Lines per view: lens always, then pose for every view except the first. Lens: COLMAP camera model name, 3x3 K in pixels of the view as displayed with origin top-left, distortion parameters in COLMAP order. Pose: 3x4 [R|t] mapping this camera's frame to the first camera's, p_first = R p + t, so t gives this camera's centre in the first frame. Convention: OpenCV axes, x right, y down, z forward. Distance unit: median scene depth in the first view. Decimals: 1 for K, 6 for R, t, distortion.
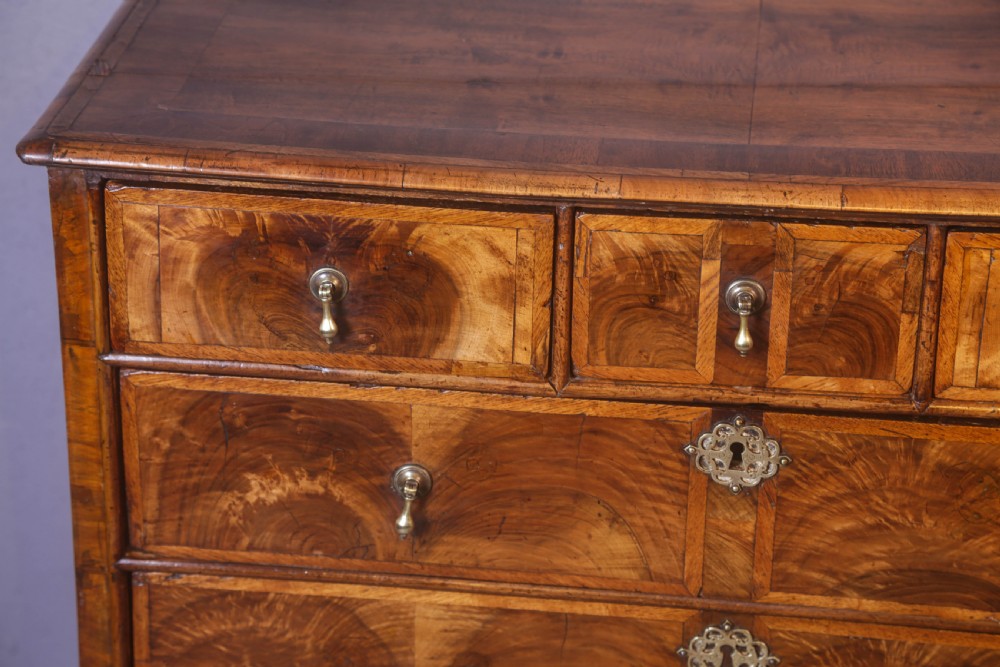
lens RADIAL K [[2772.6, 0, 504.2], [0, 2772.6, 352.7], [0, 0, 1]] dist [0.572408, 0.361607]
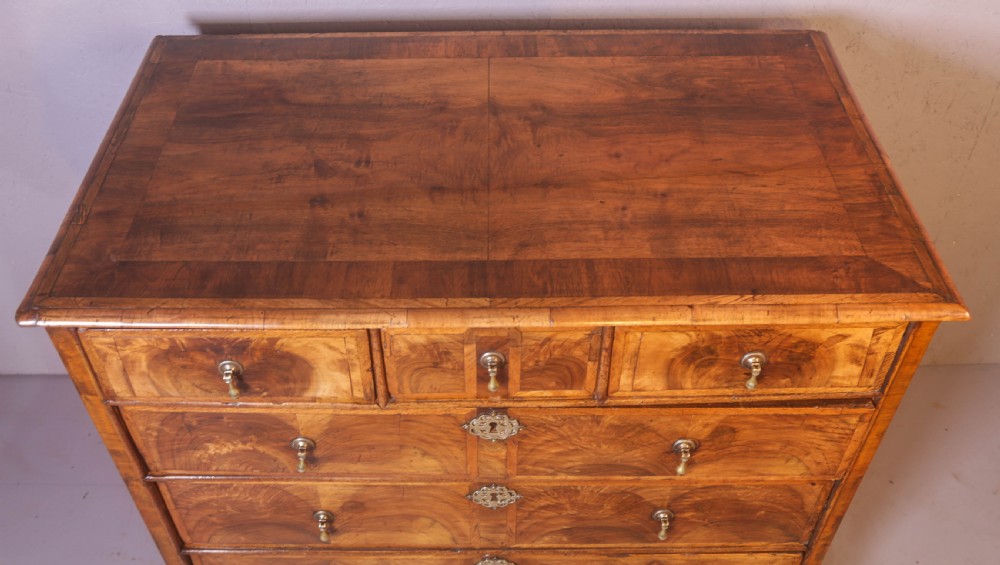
lens RADIAL K [[946.4, 0, 488.3], [0, 946.4, 205.5], [0, 0, 1]] dist [-0.044755, 0.009690]
pose [[0.992922, -0.094699, 0.071676, 0.052525], [0.070739, 0.956337, 0.283578, -0.253071], [-0.095401, -0.276500, 0.956267, 0.496375]]
